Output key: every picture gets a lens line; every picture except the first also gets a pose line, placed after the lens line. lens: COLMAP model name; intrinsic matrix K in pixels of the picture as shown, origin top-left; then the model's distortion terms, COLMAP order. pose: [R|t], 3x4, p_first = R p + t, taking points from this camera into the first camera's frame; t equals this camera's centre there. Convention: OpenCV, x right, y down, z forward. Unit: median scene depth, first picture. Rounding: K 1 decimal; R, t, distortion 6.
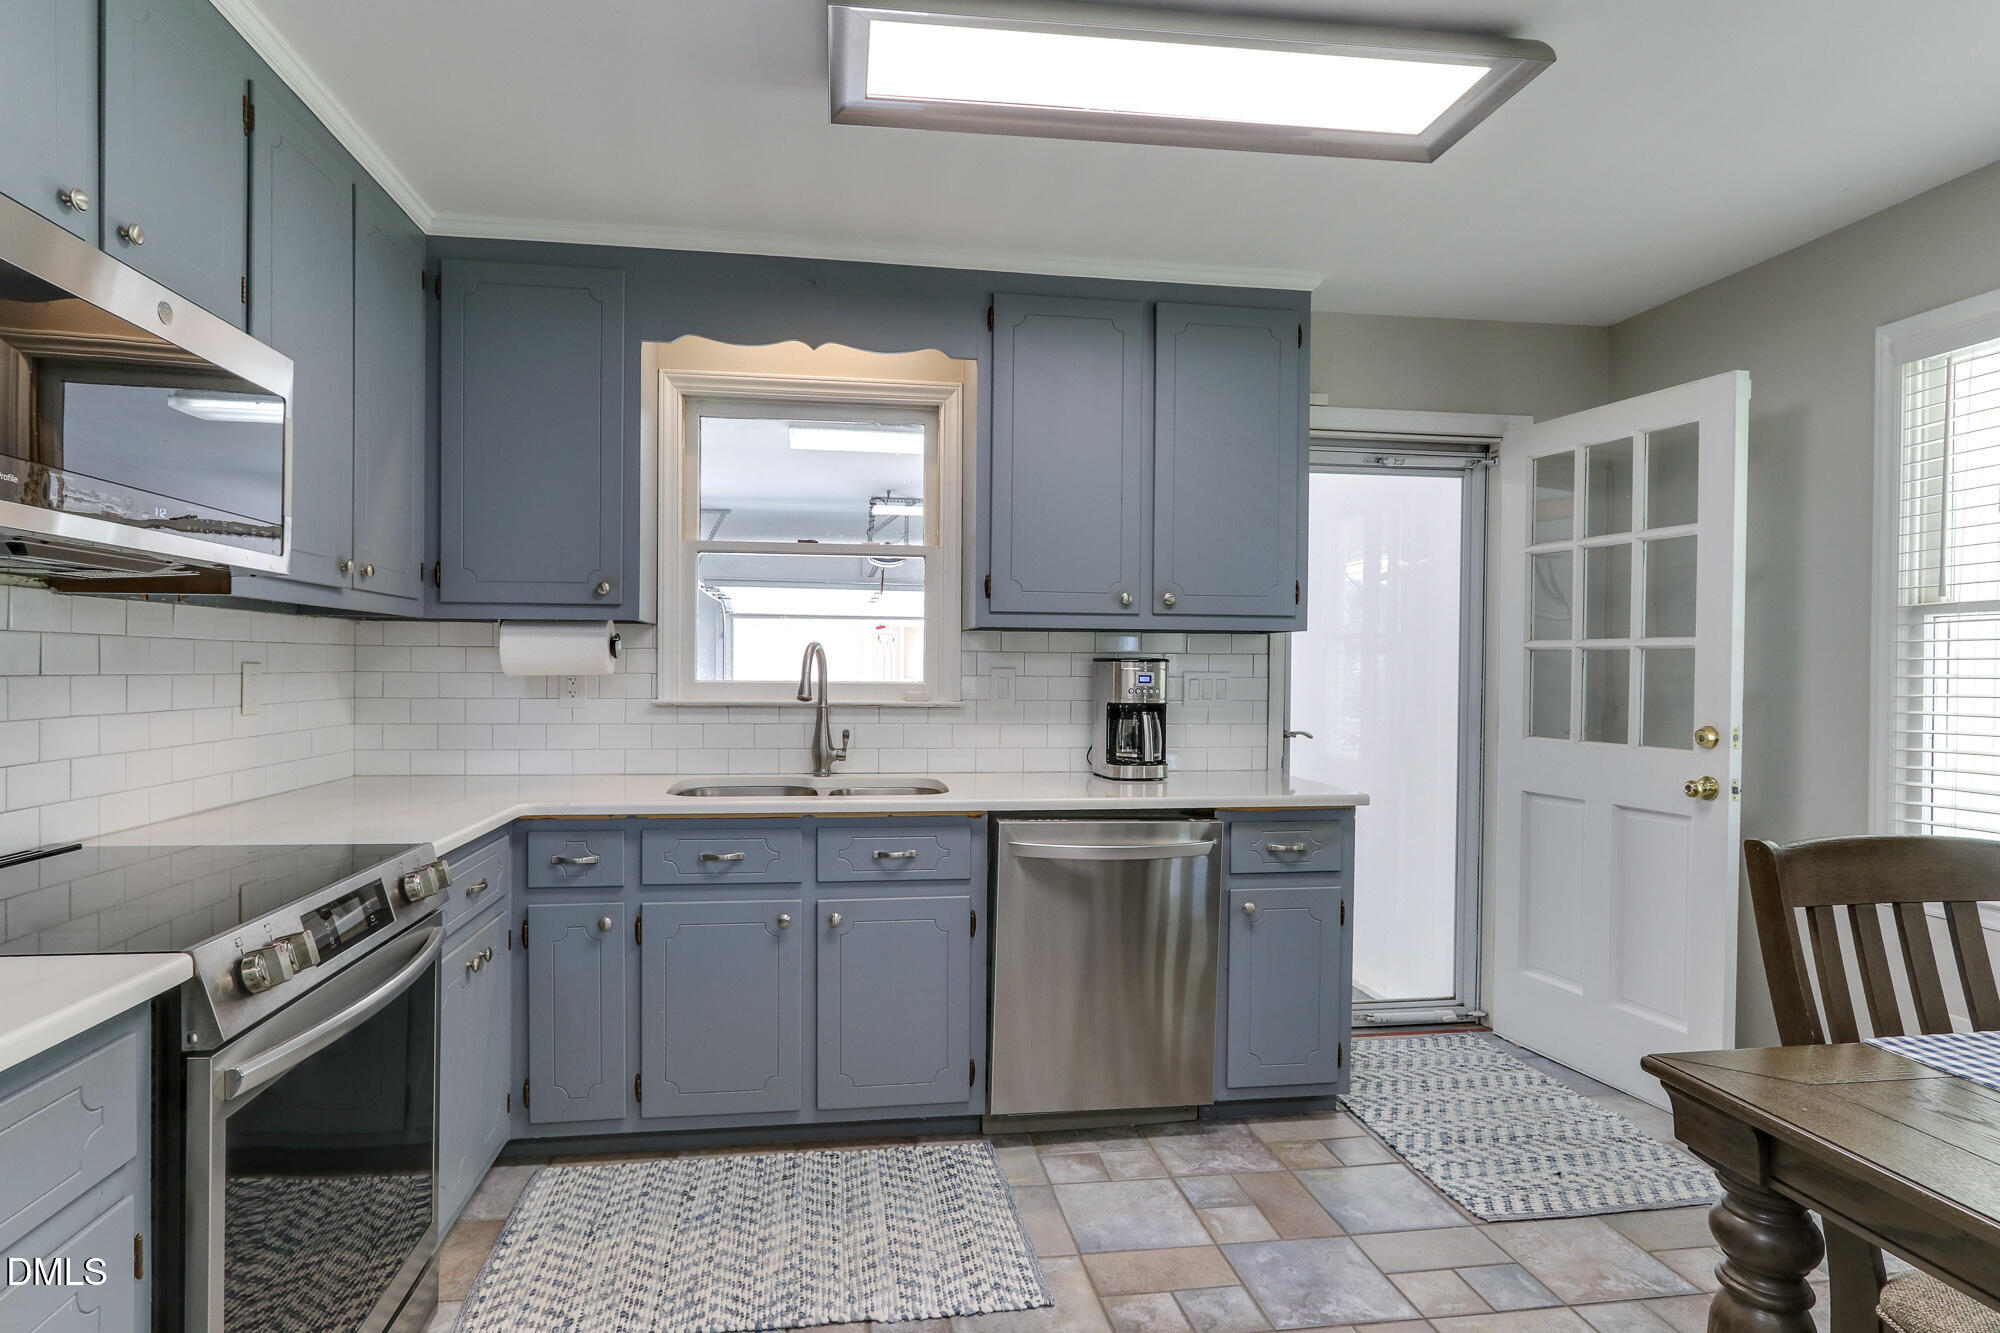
lens RADIAL K [[1059.0, 0, 978.8], [0, 1059.0, 678.8], [0, 0, 1]] dist [-0.003680, 0.000193]
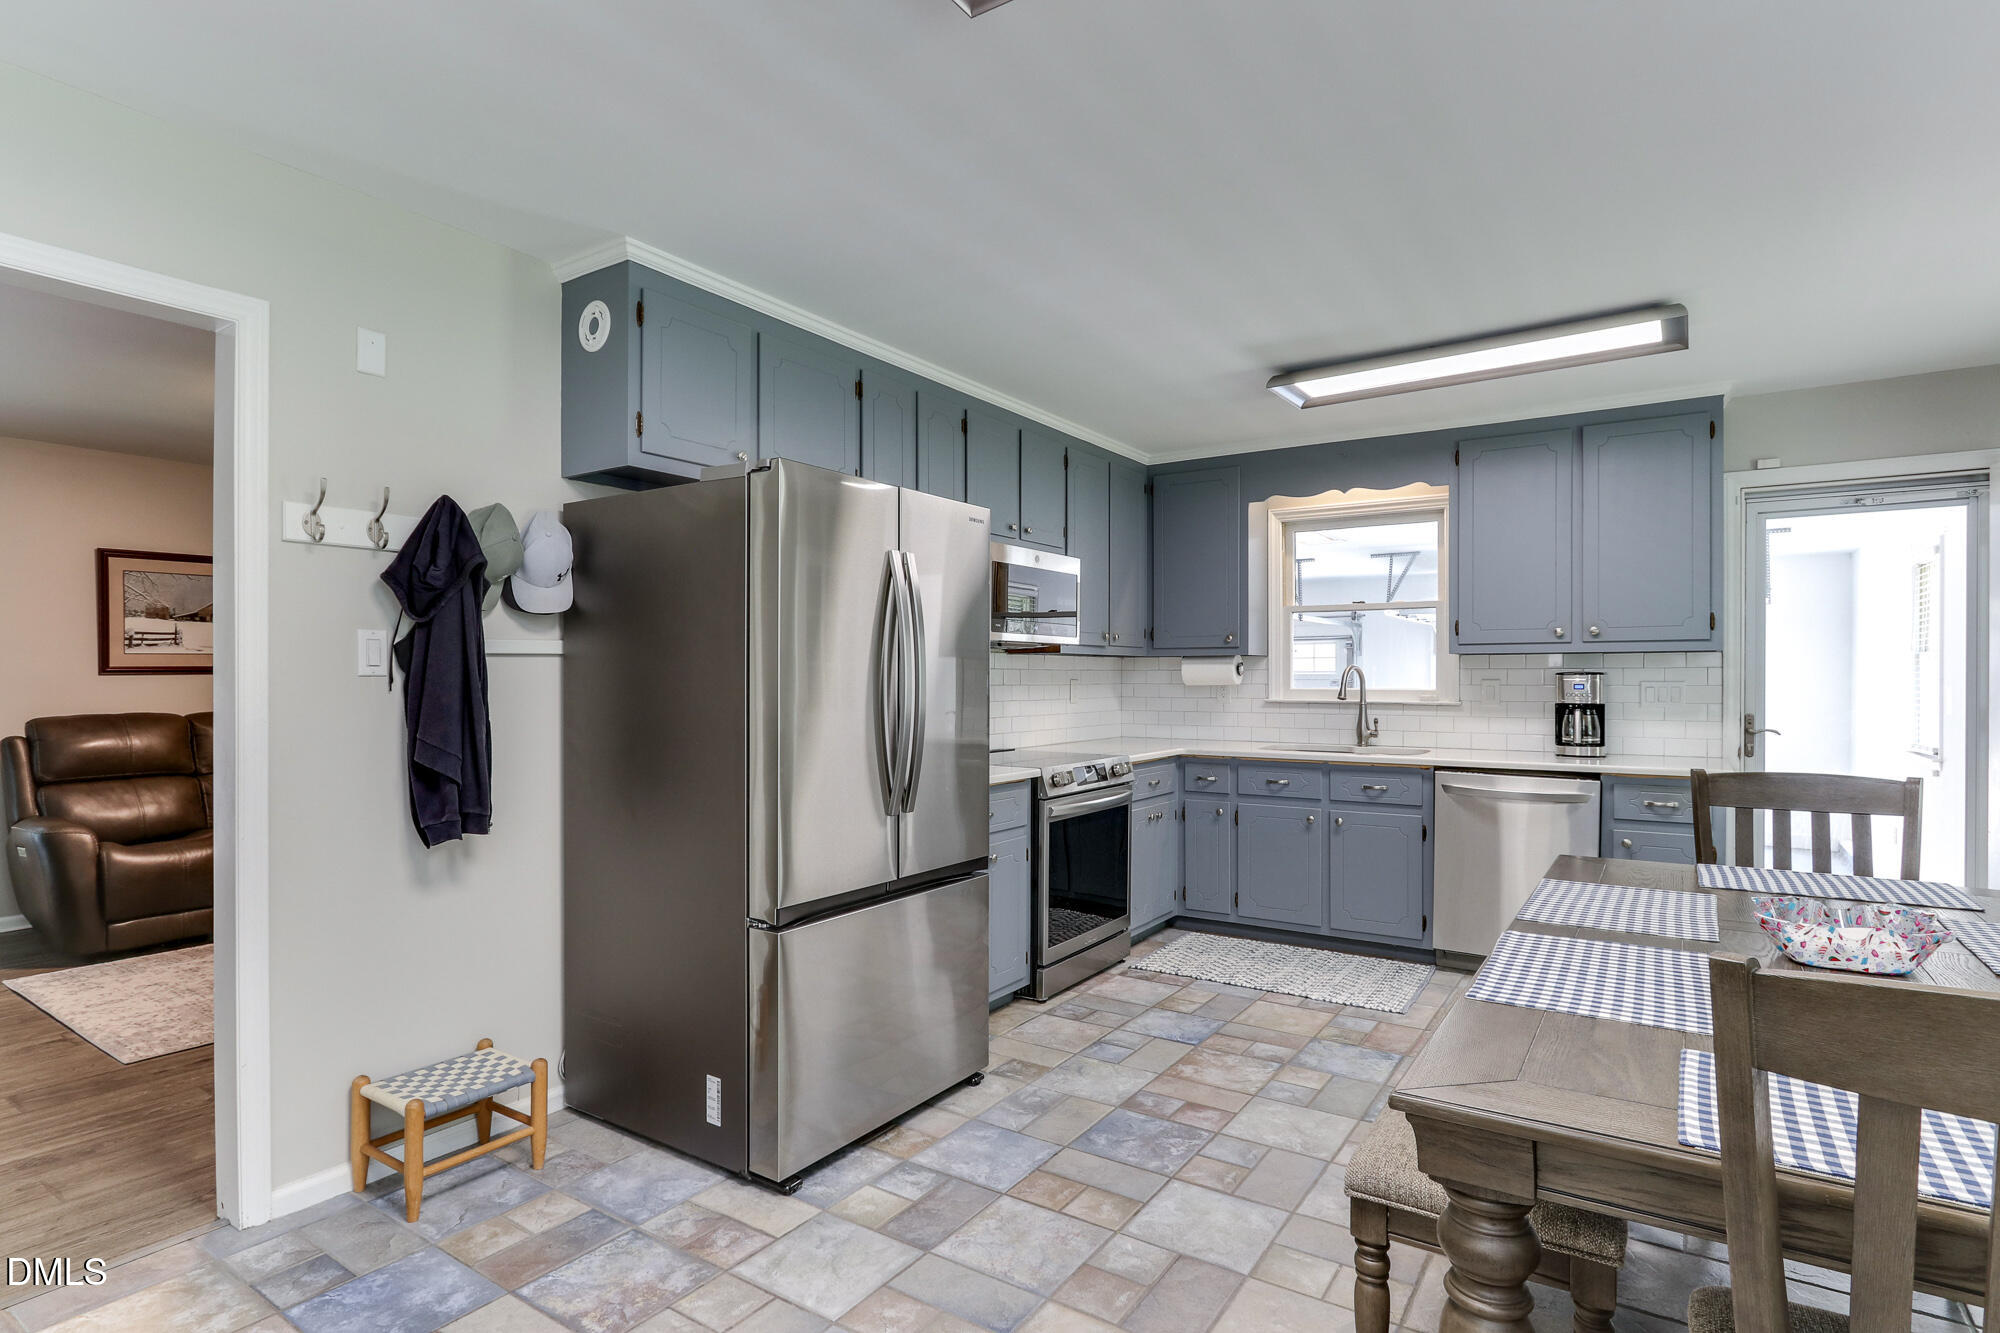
lens RADIAL K [[1039.1, 0, 970.4], [0, 1039.1, 676.4], [0, 0, 1]] dist [-0.003055, 0.003135]
pose [[0.733526, -0.009025, -0.679601, 0.565287], [-0.001598, 0.999886, -0.015004, 0.010025], [0.679659, 0.012091, 0.733428, -0.665057]]
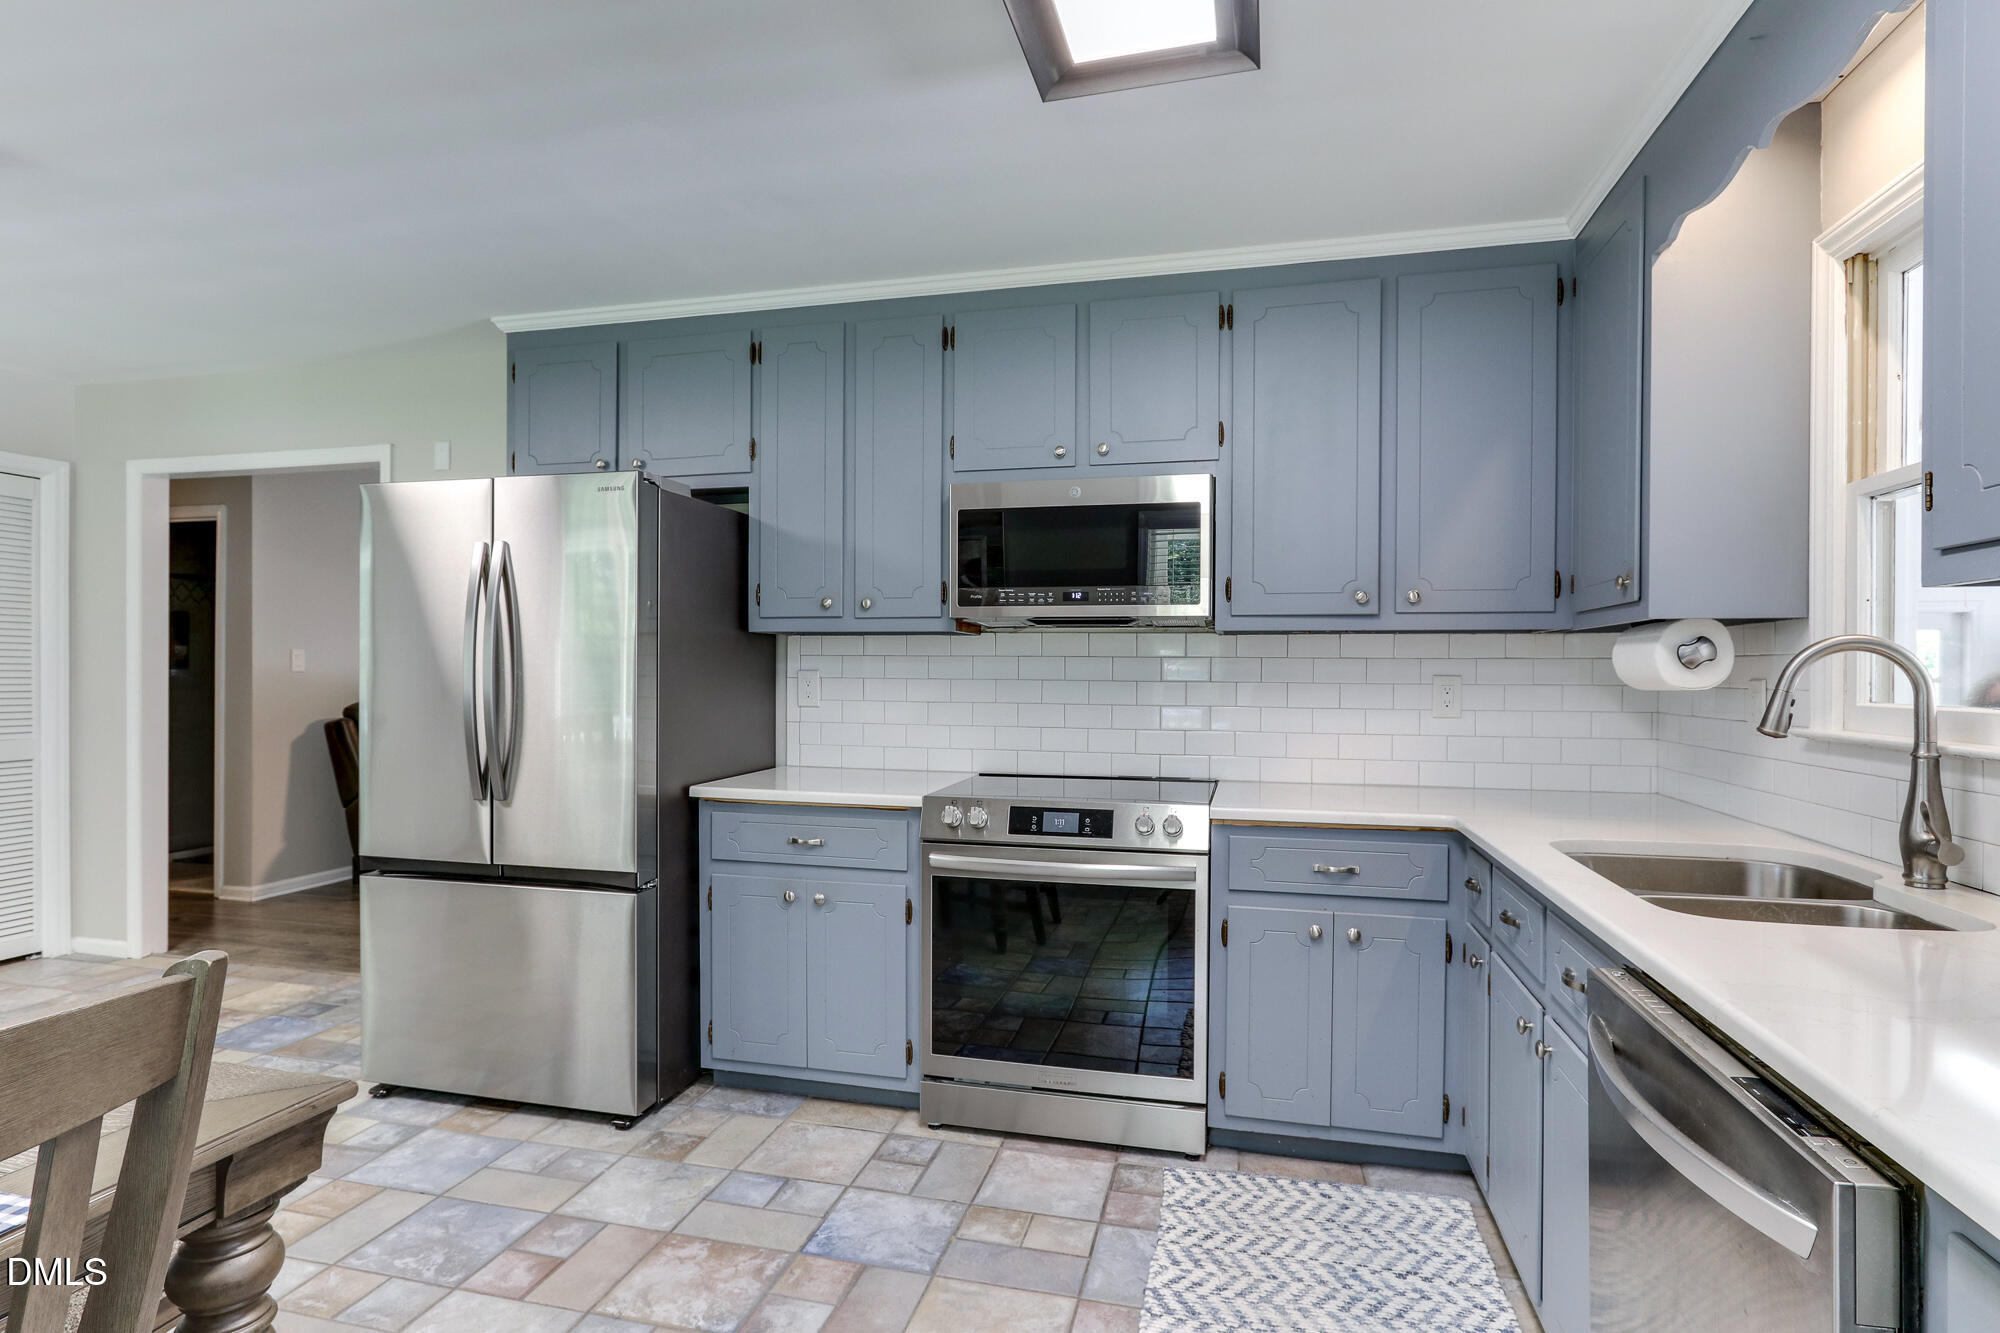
lens RADIAL K [[1039.1, 0, 962.0], [0, 1039.1, 686.6], [0, 0, 1]] dist [-0.003055, 0.003135]
pose [[-0.394503, -0.003550, -0.918888, 0.586621], [-0.020863, 0.999769, 0.005095, 0.000440], [0.918658, 0.021181, -0.394486, 0.864282]]
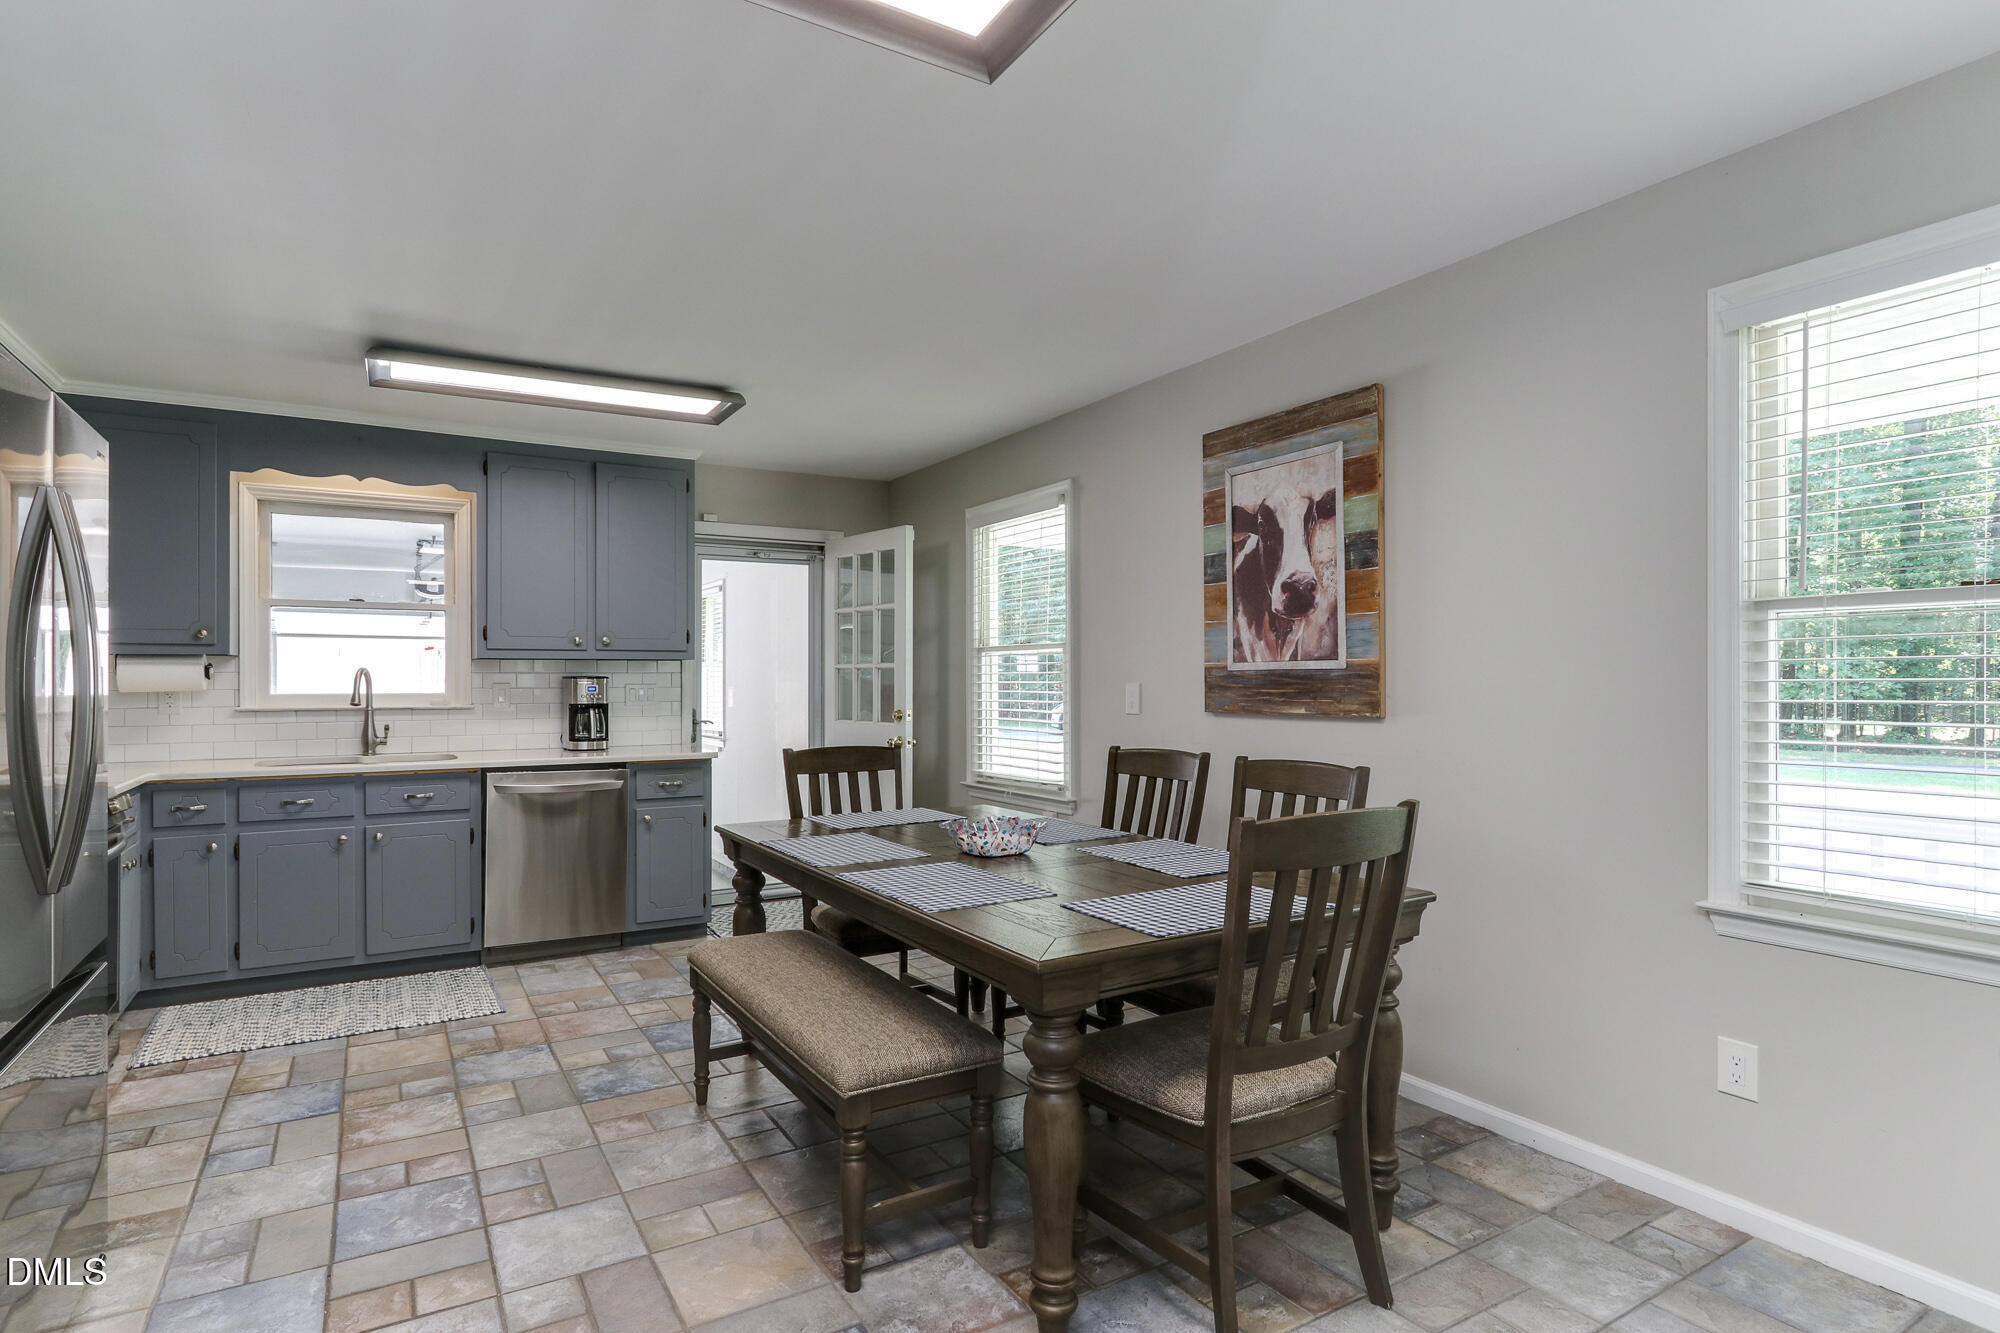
lens RADIAL K [[1039.1, 0, 974.7], [0, 1039.1, 677.6], [0, 0, 1]] dist [-0.003055, 0.003135]
pose [[0.929243, -0.009483, 0.369348, 0.125657], [0.013856, 0.999862, -0.009190, 0.006401], [-0.369210, 0.013658, 0.929246, -0.802524]]
